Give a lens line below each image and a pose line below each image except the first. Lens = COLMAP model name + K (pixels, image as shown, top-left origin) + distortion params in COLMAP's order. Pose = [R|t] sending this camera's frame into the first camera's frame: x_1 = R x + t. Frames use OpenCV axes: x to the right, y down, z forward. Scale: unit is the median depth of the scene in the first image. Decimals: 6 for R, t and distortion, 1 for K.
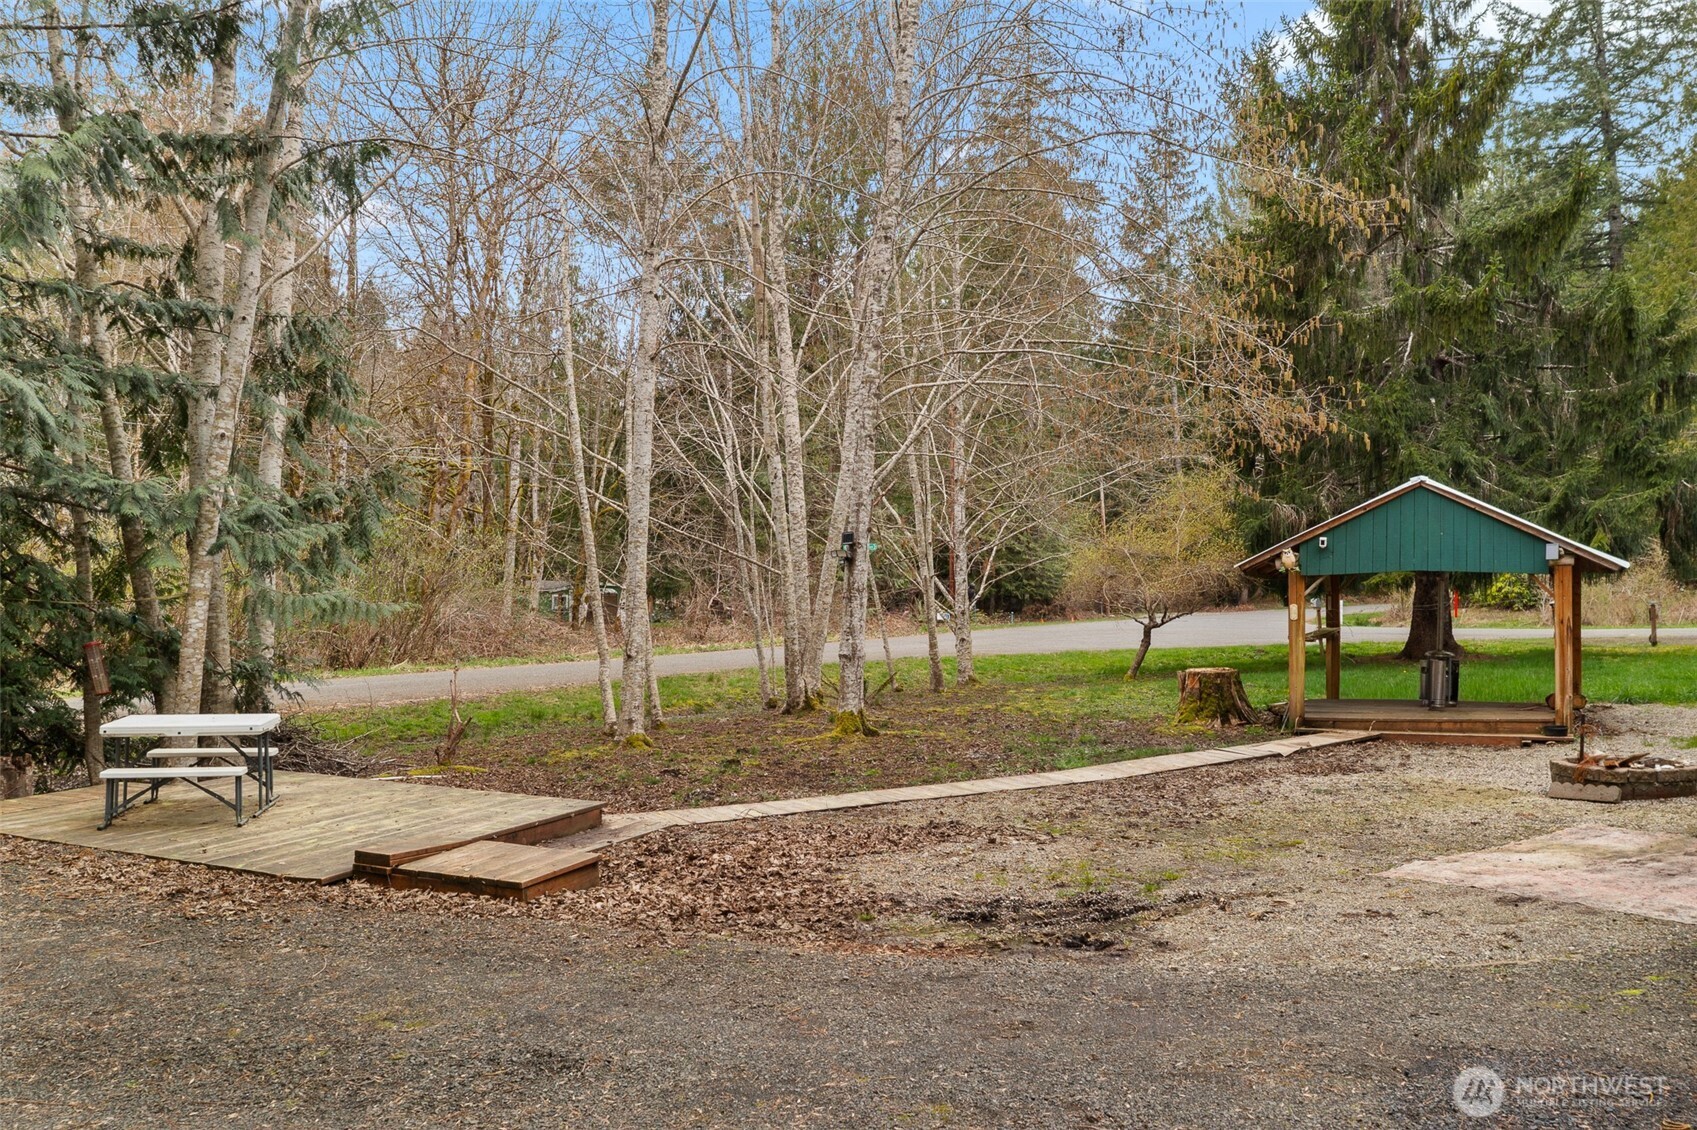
lens RADIAL K [[1332.7, 0, 839.9], [0, 1332.7, 570.1], [0, 0, 1]] dist [-0.027477, 0.011036]
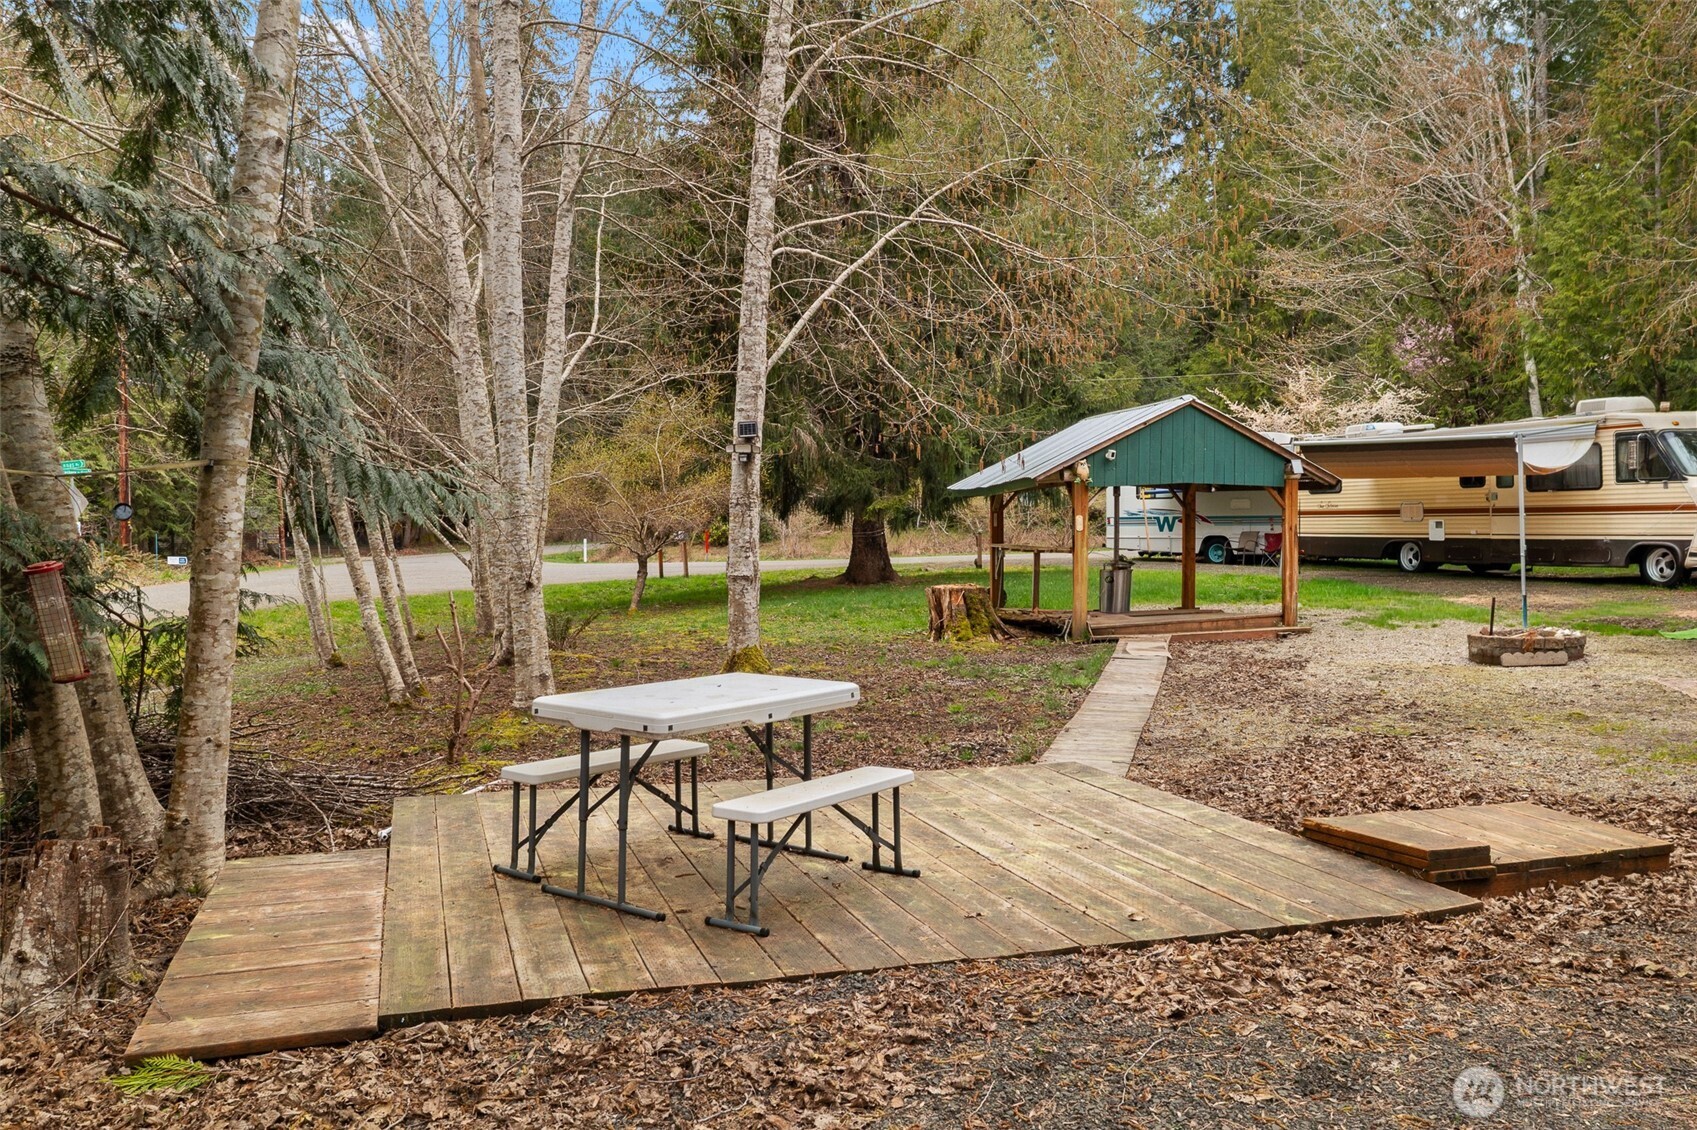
lens RADIAL K [[1332.7, 0, 847.8], [0, 1332.7, 568.3], [0, 0, 1]] dist [-0.027477, 0.011036]
pose [[0.754557, -0.022857, 0.655836, -0.480972], [0.003515, 0.999520, 0.030791, 0.035143], [-0.656225, -0.020928, 0.754275, 0.367231]]
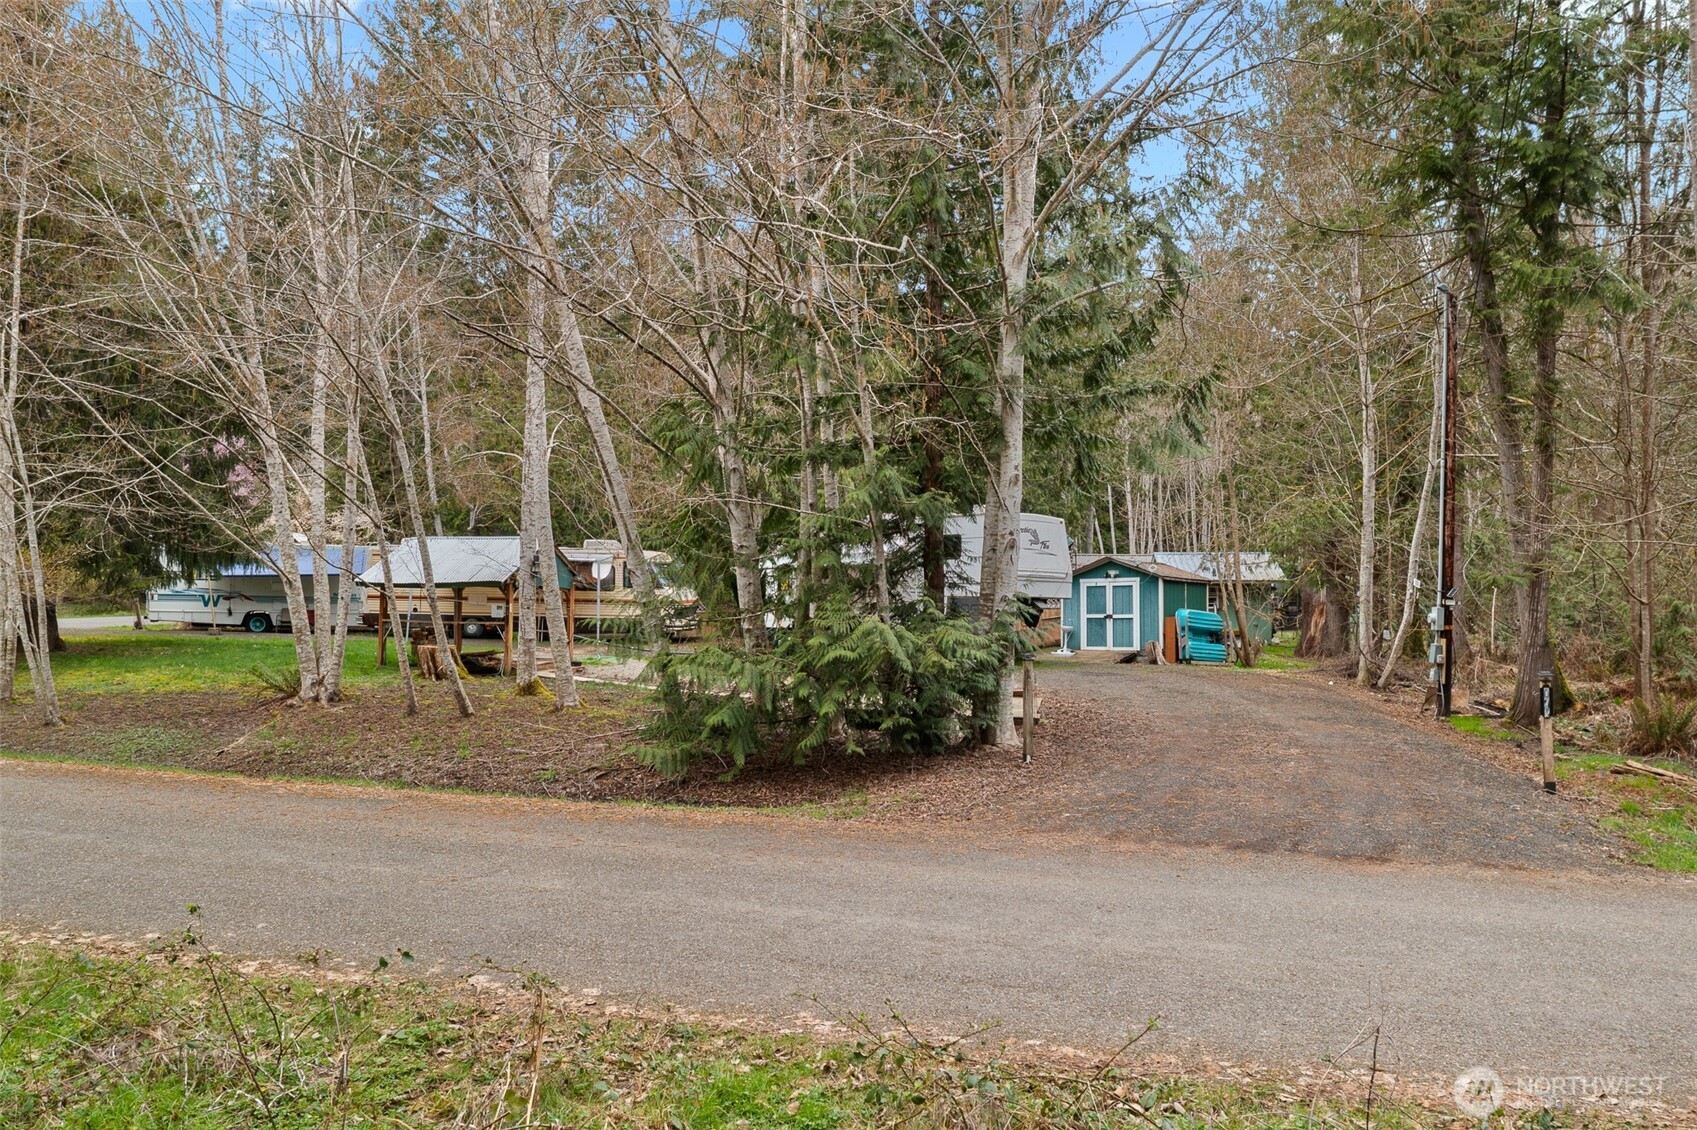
lens RADIAL K [[1332.7, 0, 844.4], [0, 1332.7, 556.2], [0, 0, 1]] dist [-0.027477, 0.011036]
pose [[-0.243683, 0.035338, 0.969211, -1.516983], [-0.017461, 0.999014, -0.040815, 0.028382], [-0.969698, -0.026869, -0.242826, 1.052022]]
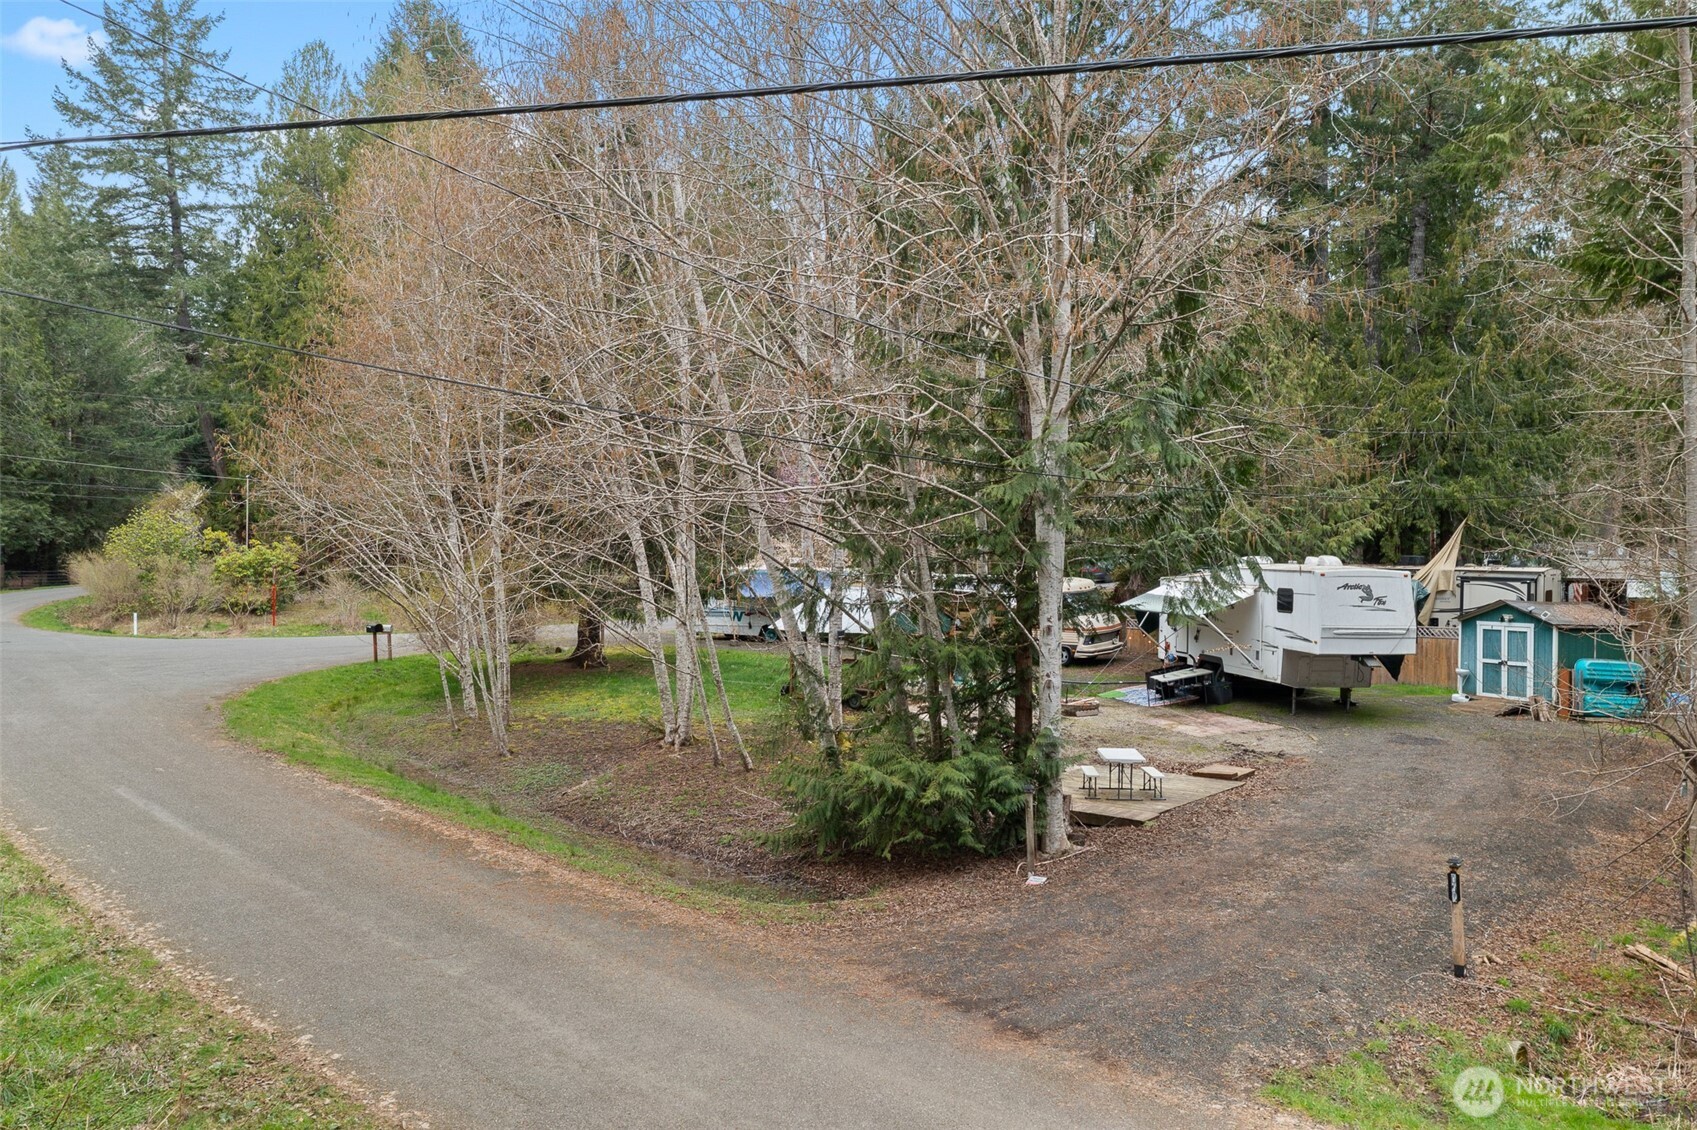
lens RADIAL K [[1332.7, 0, 842.2], [0, 1332.7, 555.1], [0, 0, 1]] dist [-0.027477, 0.011036]
pose [[0.255004, -0.007113, 0.966914, -1.750919], [-0.010917, 0.999888, 0.010234, -0.150052], [-0.966878, -0.013165, 0.254898, 0.557591]]
